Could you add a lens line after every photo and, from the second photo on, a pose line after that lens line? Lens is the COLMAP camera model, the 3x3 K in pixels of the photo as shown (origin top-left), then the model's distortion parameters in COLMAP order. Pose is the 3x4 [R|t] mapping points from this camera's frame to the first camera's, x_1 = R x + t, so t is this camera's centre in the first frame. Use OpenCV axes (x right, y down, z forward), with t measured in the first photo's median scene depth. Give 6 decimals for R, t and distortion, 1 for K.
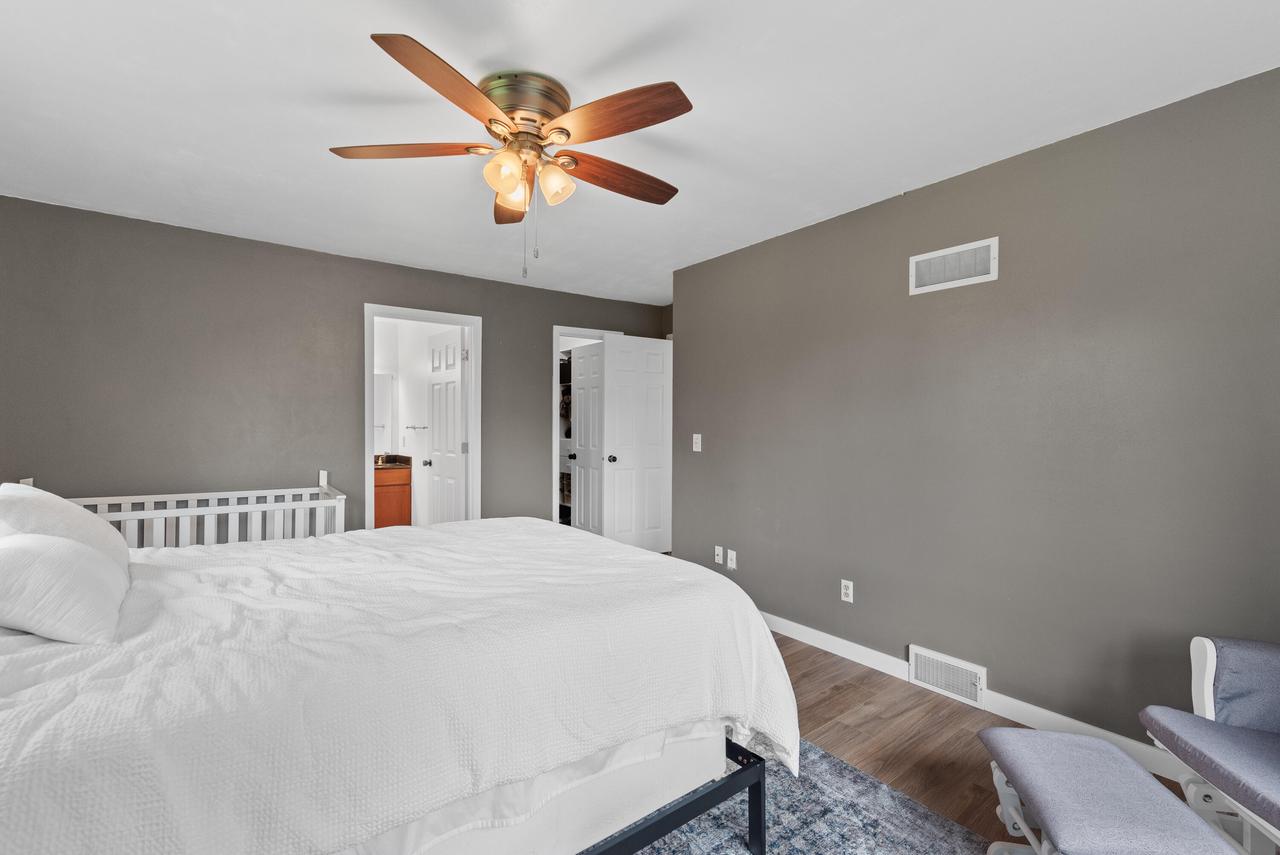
lens RADIAL K [[553.3, 0, 642.6], [0, 553.3, 427.2], [0, 0, 1]] dist [0.001199, -0.000394]
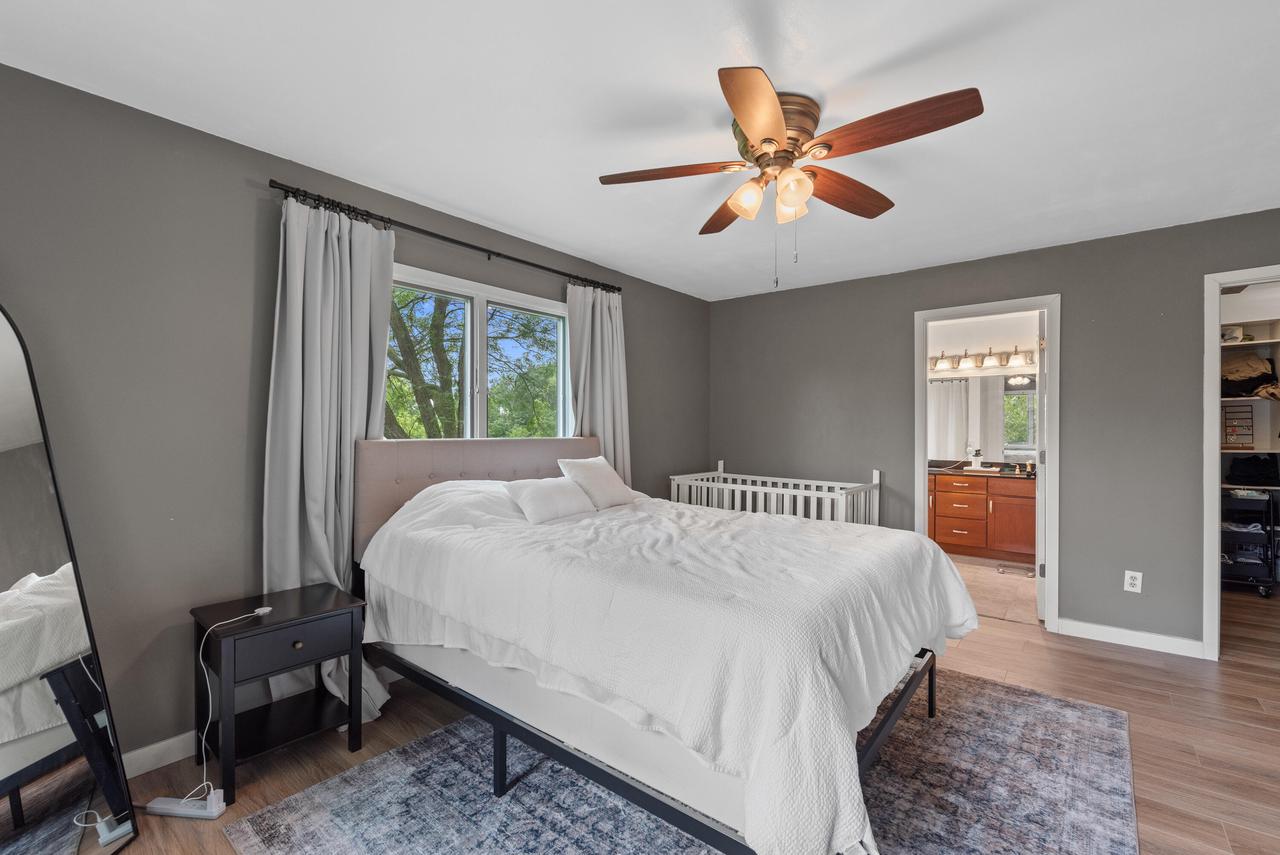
lens RADIAL K [[553.3, 0, 642.3], [0, 553.3, 427.9], [0, 0, 1]] dist [0.001199, -0.000394]
pose [[0.233310, -0.005449, -0.972387, 0.454841], [-0.004216, 0.999969, -0.006615, 0.002425], [0.972393, 0.005643, 0.233280, 0.309289]]
